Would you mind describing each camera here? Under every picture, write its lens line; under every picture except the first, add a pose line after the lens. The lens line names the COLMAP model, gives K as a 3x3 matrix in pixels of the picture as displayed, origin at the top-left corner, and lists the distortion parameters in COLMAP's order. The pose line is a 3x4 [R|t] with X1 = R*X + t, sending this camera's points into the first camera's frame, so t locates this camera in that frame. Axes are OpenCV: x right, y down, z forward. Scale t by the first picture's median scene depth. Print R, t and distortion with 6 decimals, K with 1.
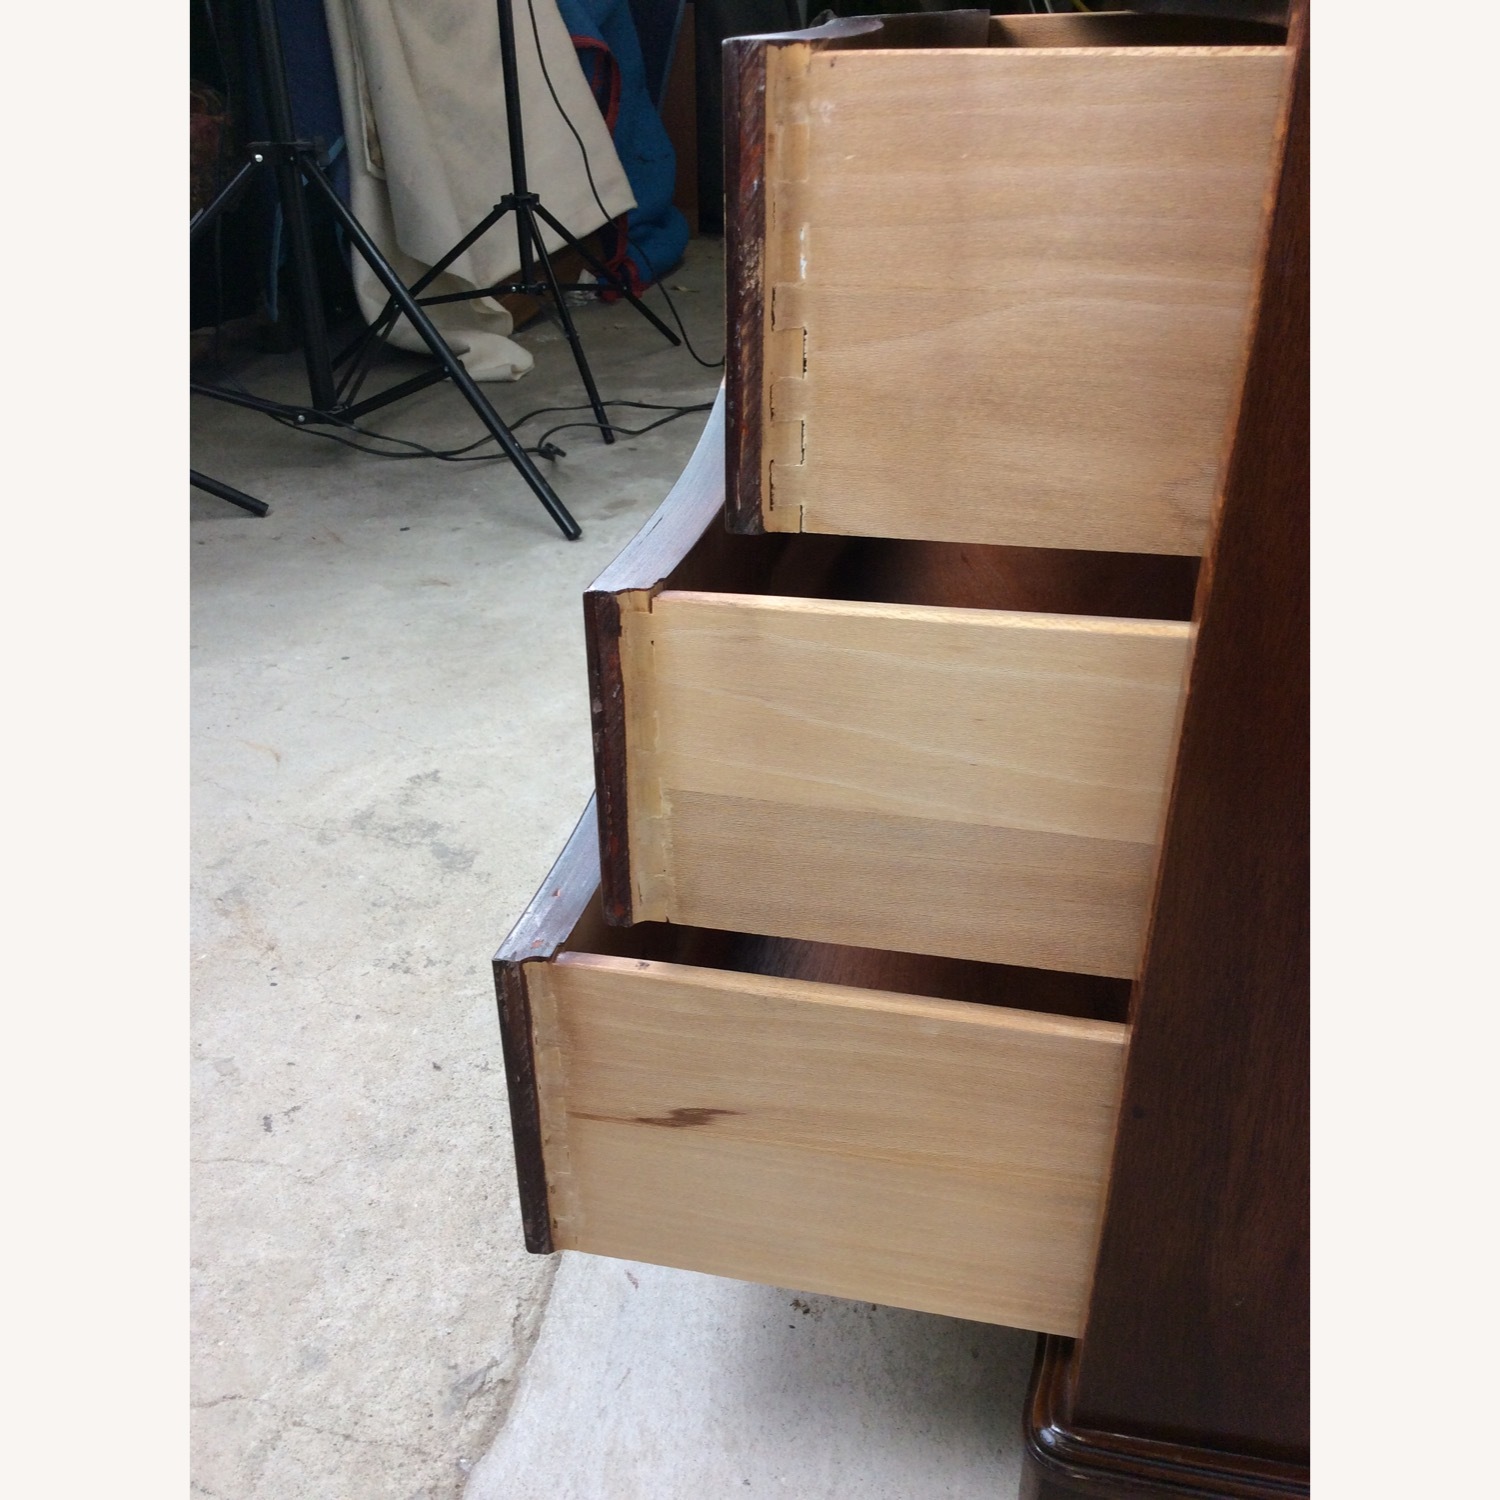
lens RADIAL K [[1357.8, 0, 750.0], [0, 1357.8, 750.0], [0, 0, 1]] dist [0.115419, -0.221515]
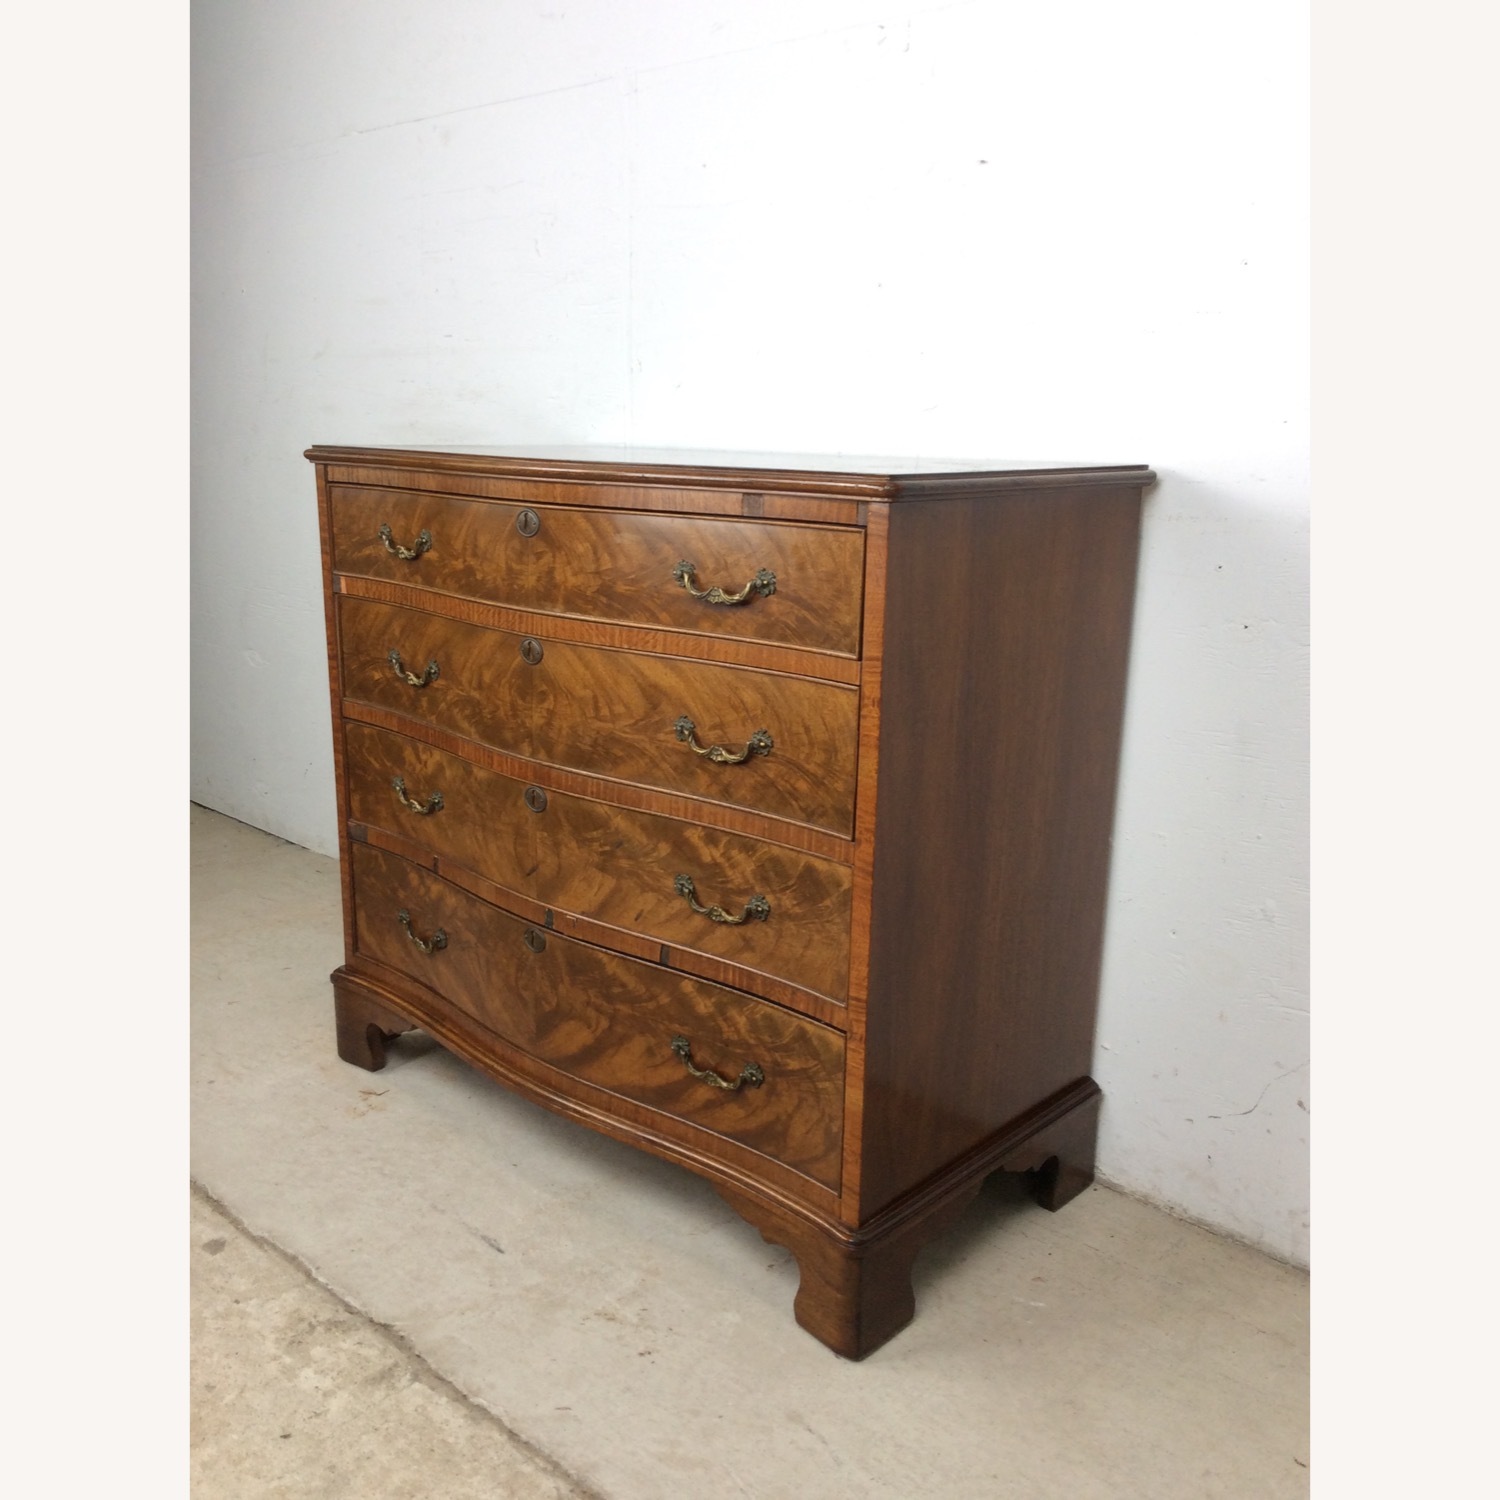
lens RADIAL K [[1334.8, 0, 706.2], [0, 1334.8, 752.1], [0, 0, 1]] dist [0.074201, -0.110828]
pose [[0.538109, -0.193083, 0.820462, -0.933363], [0.399655, 0.915477, -0.046675, -0.132280], [-0.742101, 0.353018, 0.569793, -0.208849]]
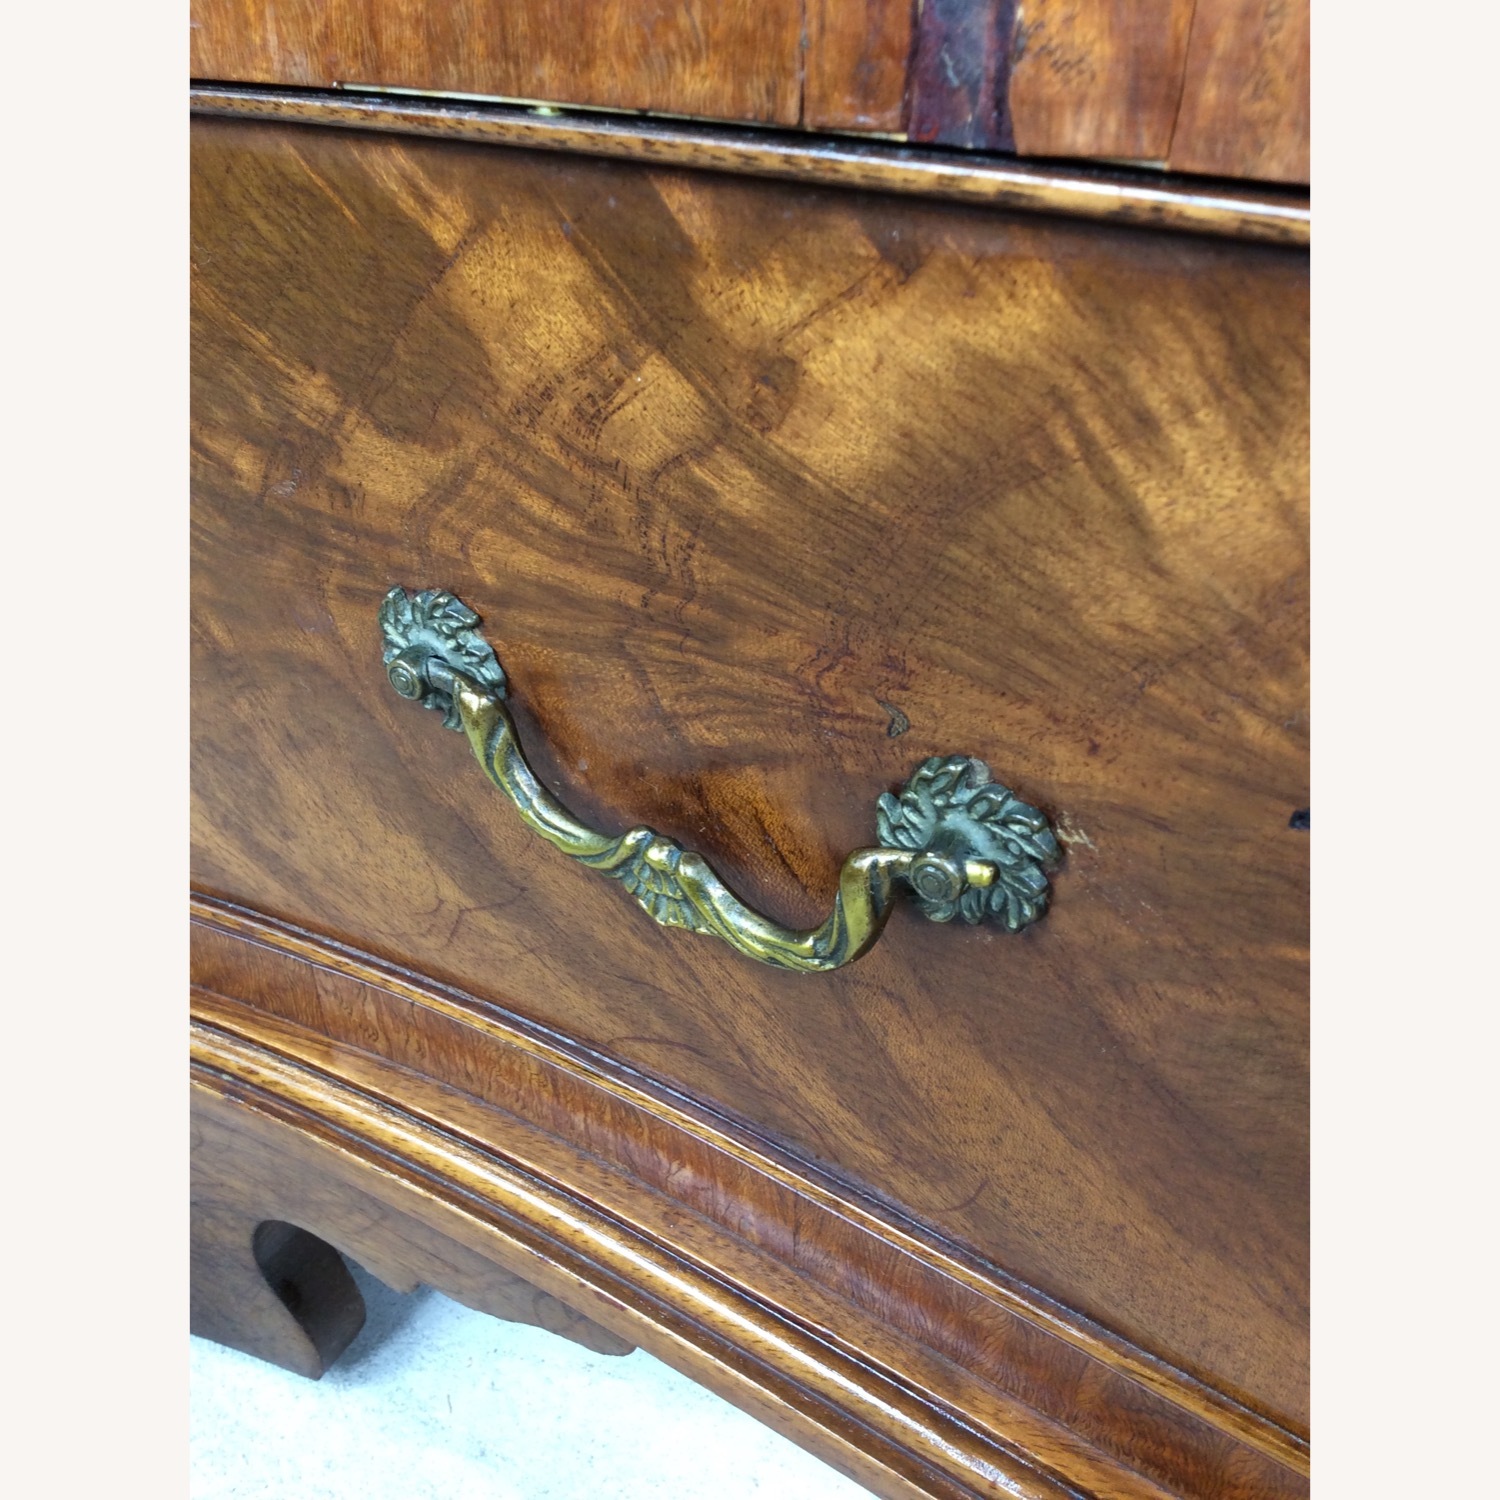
lens RADIAL K [[1436.2, 0, 724.2], [0, 1436.2, 771.7], [0, 0, 1]] dist [0.084960, -0.147935]
pose [[0.296059, -0.553199, 0.778665, 0.117259], [0.486541, 0.788866, 0.375457, -0.229313], [-0.821965, 0.267695, 0.502705, 1.066271]]
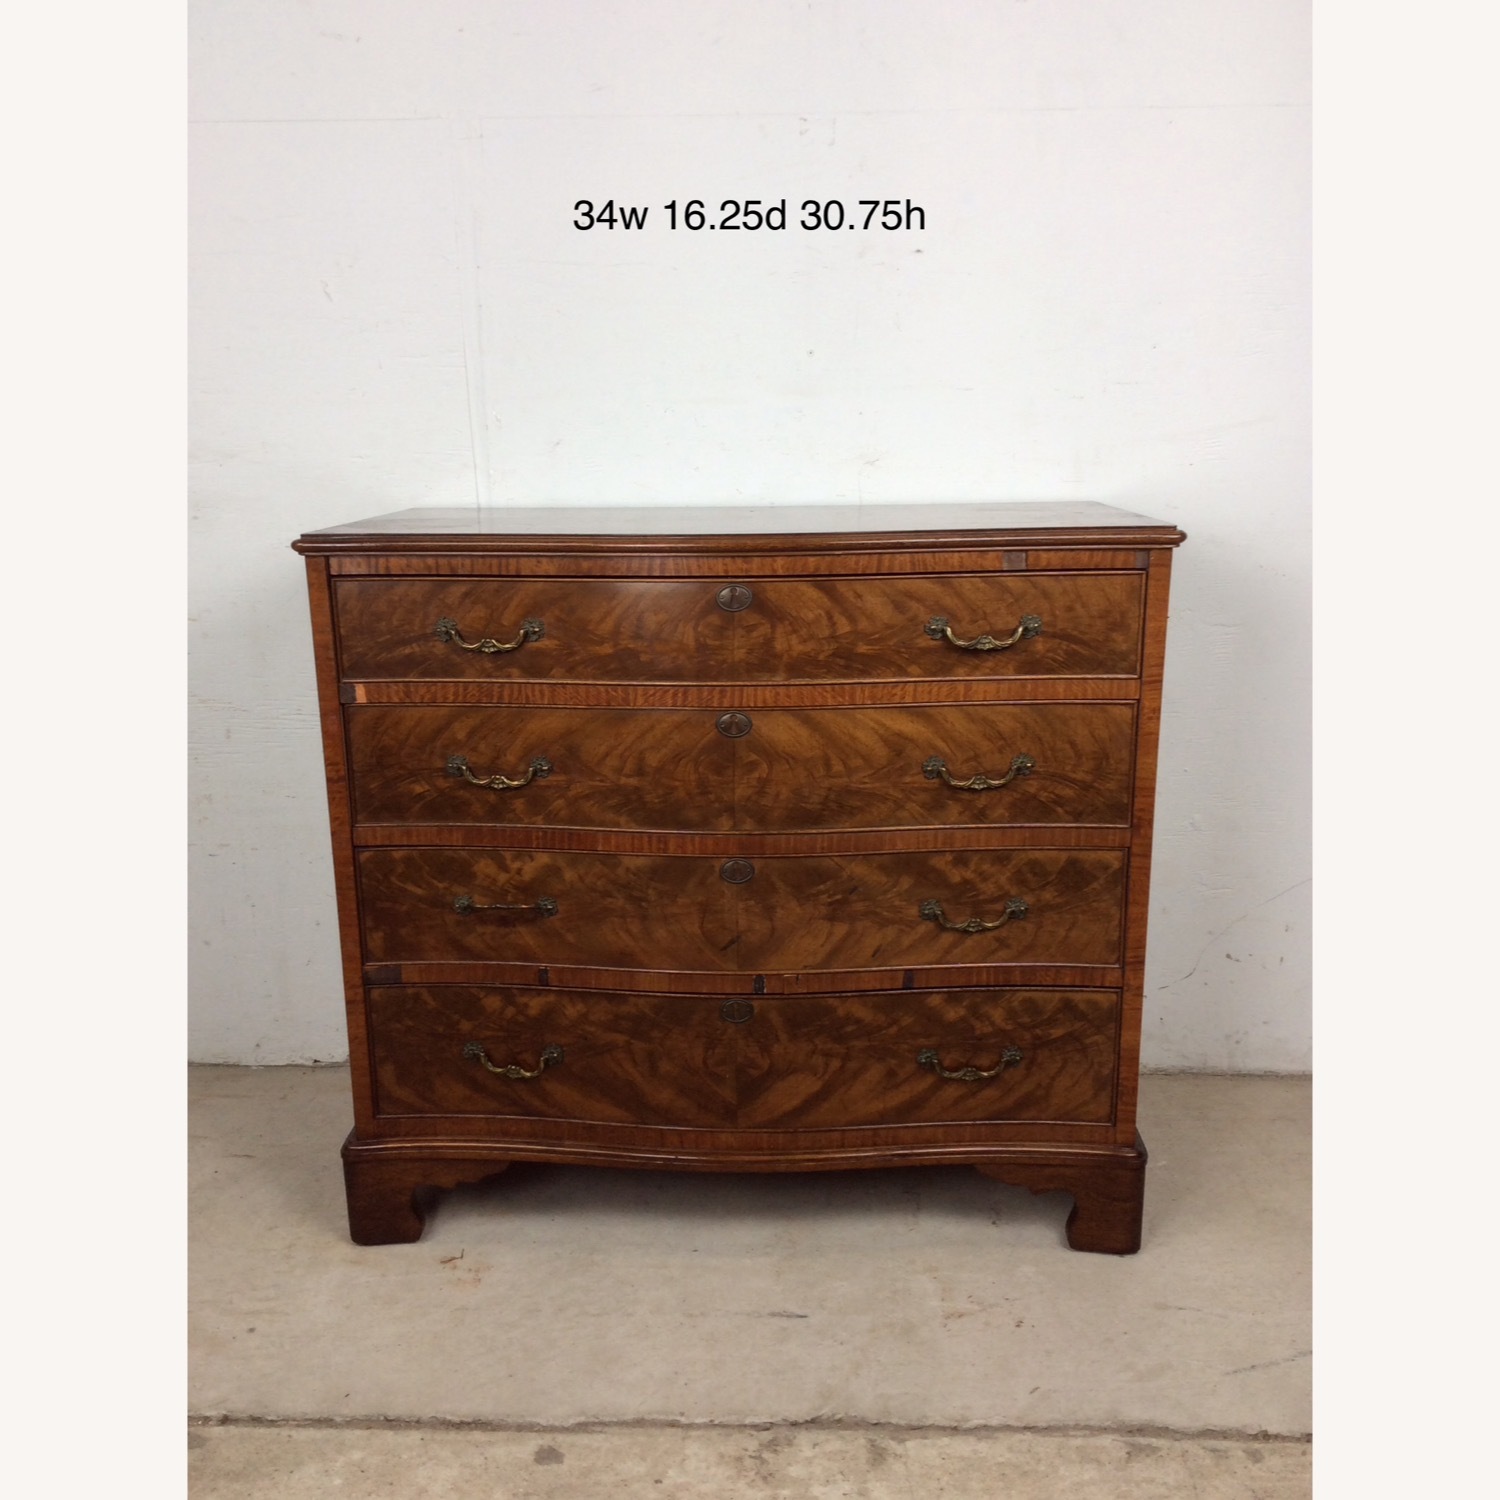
lens RADIAL K [[1375.7, 0, 688.4], [0, 1375.7, 764.3], [0, 0, 1]] dist [0.083808, -0.137393]
pose [[-0.130995, -0.235511, 0.963003, -1.274630], [0.500140, 0.823003, 0.269306, -0.787805], [-0.855979, 0.516914, 0.009979, 0.802487]]
